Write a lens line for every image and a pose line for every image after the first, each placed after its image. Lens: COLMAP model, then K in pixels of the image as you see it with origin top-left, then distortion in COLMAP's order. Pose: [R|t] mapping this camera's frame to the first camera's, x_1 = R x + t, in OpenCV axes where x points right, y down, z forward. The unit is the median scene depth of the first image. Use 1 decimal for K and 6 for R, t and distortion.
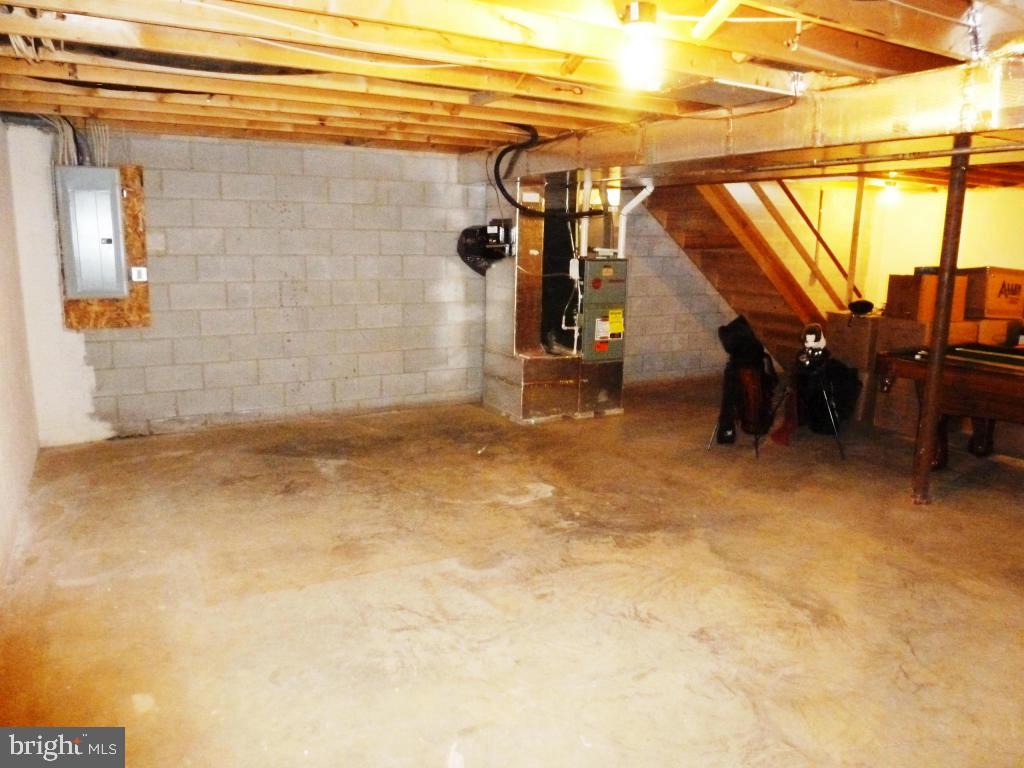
lens RADIAL K [[737.7, 0, 511.2], [0, 737.7, 387.9], [0, 0, 1]] dist [-0.076187, 0.038838]
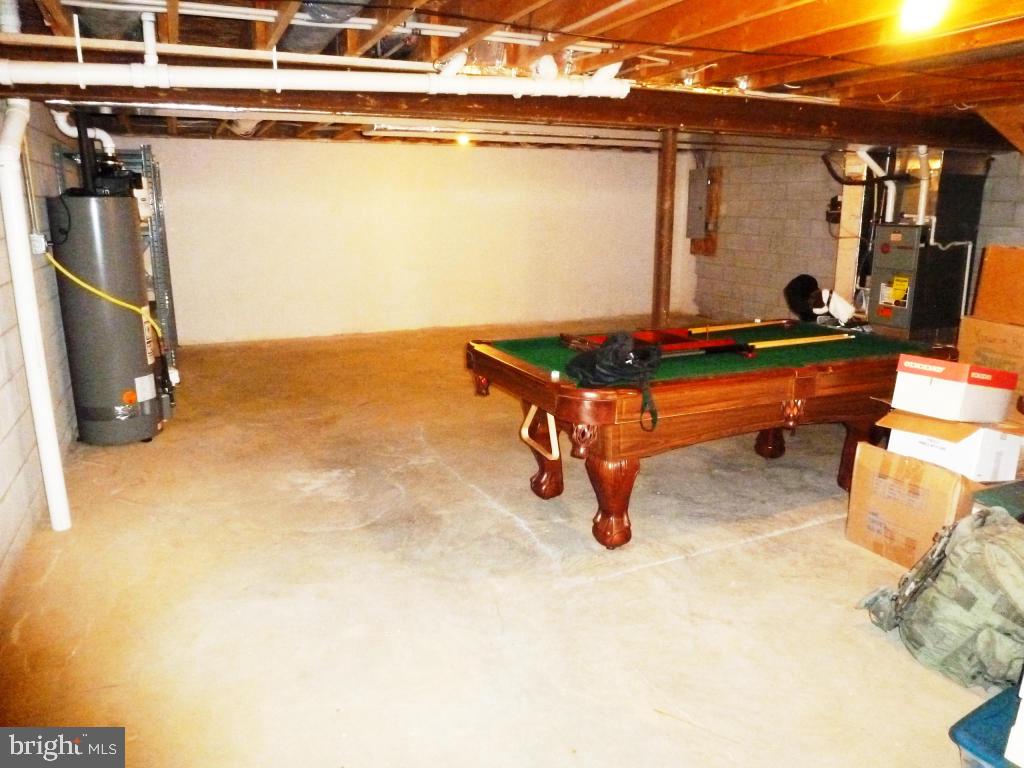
lens RADIAL K [[737.7, 0, 511.2], [0, 737.7, 387.9], [0, 0, 1]] dist [-0.076187, 0.038838]
pose [[-0.089251, 0.223971, -0.970501, 1.407919], [-0.199774, 0.950563, 0.237741, -0.110645], [0.975769, 0.215100, -0.040096, 0.687982]]
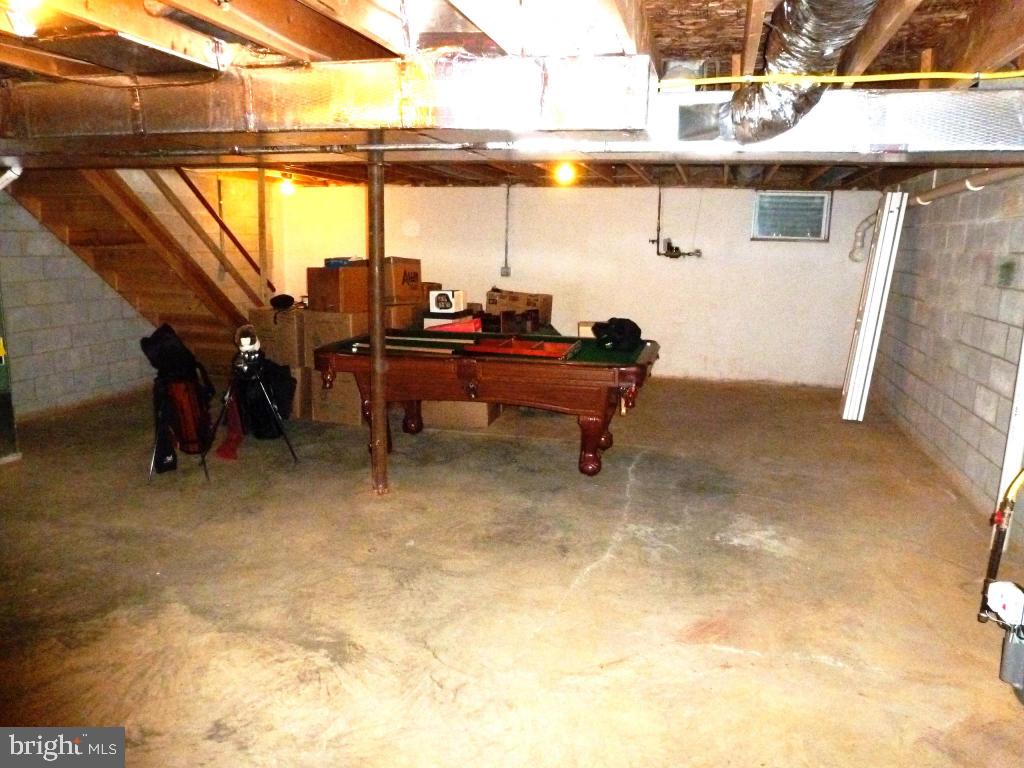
lens RADIAL K [[737.7, 0, 511.2], [0, 737.7, 387.9], [0, 0, 1]] dist [-0.076187, 0.038838]
pose [[0.699052, -0.140886, 0.701055, -0.010605], [0.131294, 0.989020, 0.067837, -0.027699], [-0.702914, 0.044623, 0.709874, 0.106498]]
